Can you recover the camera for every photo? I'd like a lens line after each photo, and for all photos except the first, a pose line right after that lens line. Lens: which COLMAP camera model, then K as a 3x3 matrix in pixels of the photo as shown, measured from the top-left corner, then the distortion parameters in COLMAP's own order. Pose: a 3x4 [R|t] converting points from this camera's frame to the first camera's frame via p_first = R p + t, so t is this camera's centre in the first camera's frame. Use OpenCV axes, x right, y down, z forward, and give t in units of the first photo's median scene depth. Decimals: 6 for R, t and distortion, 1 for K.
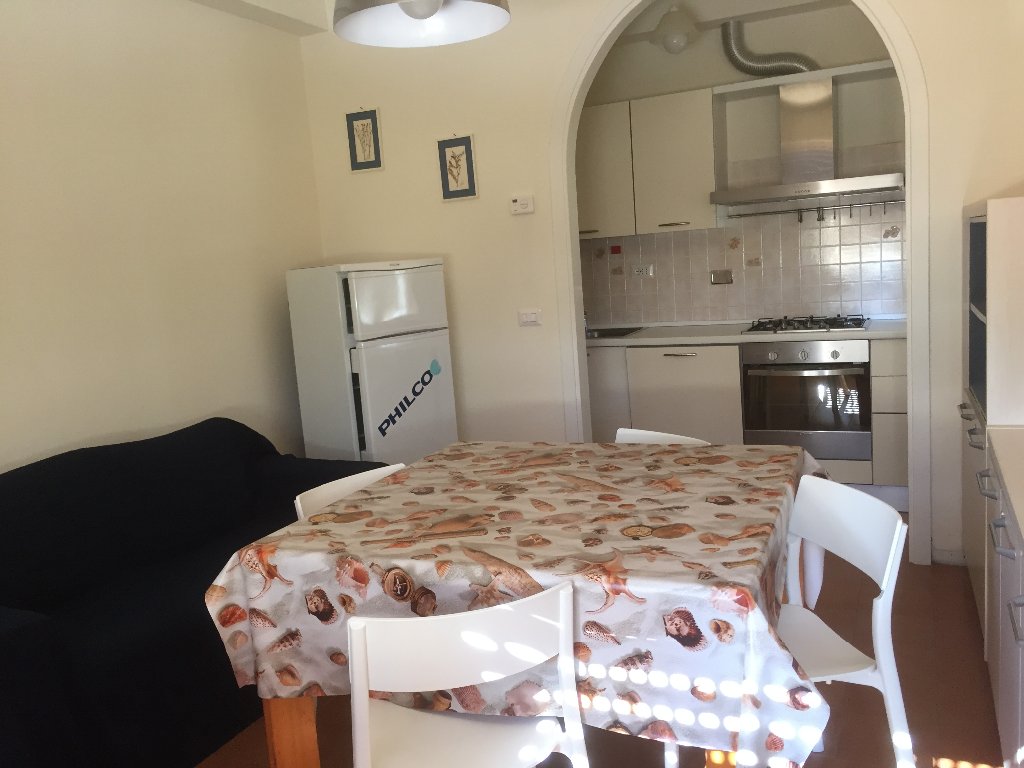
lens RADIAL K [[873.4, 0, 512.0], [0, 873.4, 384.0], [0, 0, 1]] dist [0.052990, -0.008142]
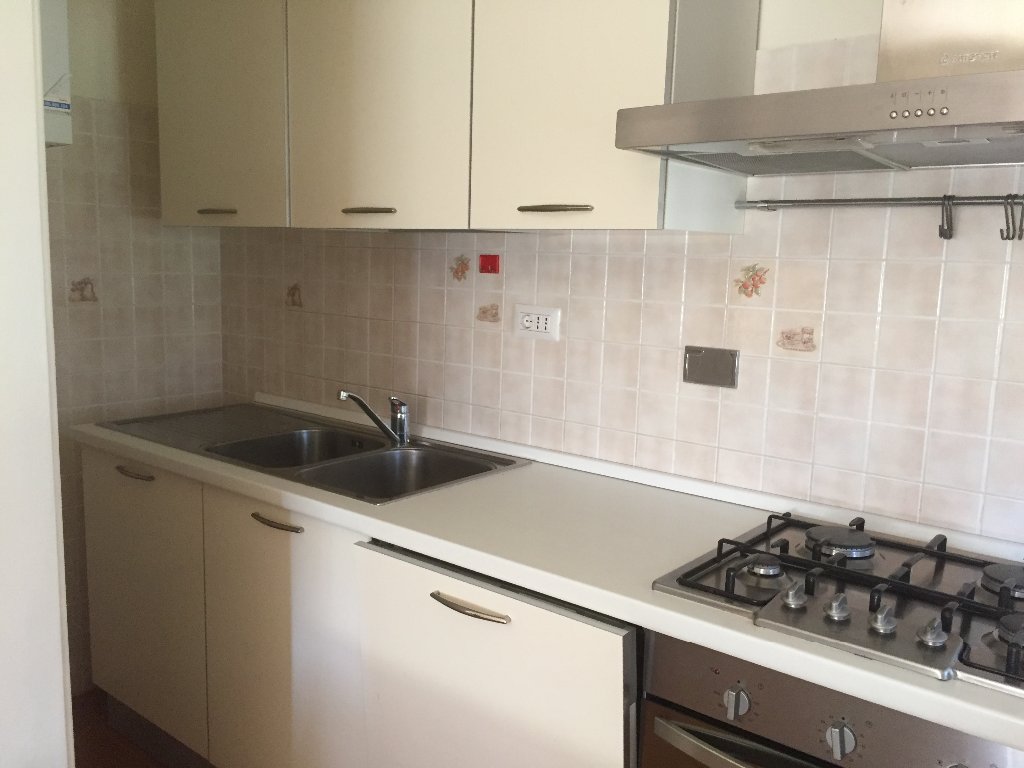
lens RADIAL K [[873.4, 0, 512.0], [0, 873.4, 384.0], [0, 0, 1]] dist [0.052990, -0.008142]
pose [[0.965048, 0.135283, -0.224459, 0.246591], [-0.133522, 0.990777, 0.023079, -0.114052], [0.225511, 0.007698, 0.974210, 0.631108]]
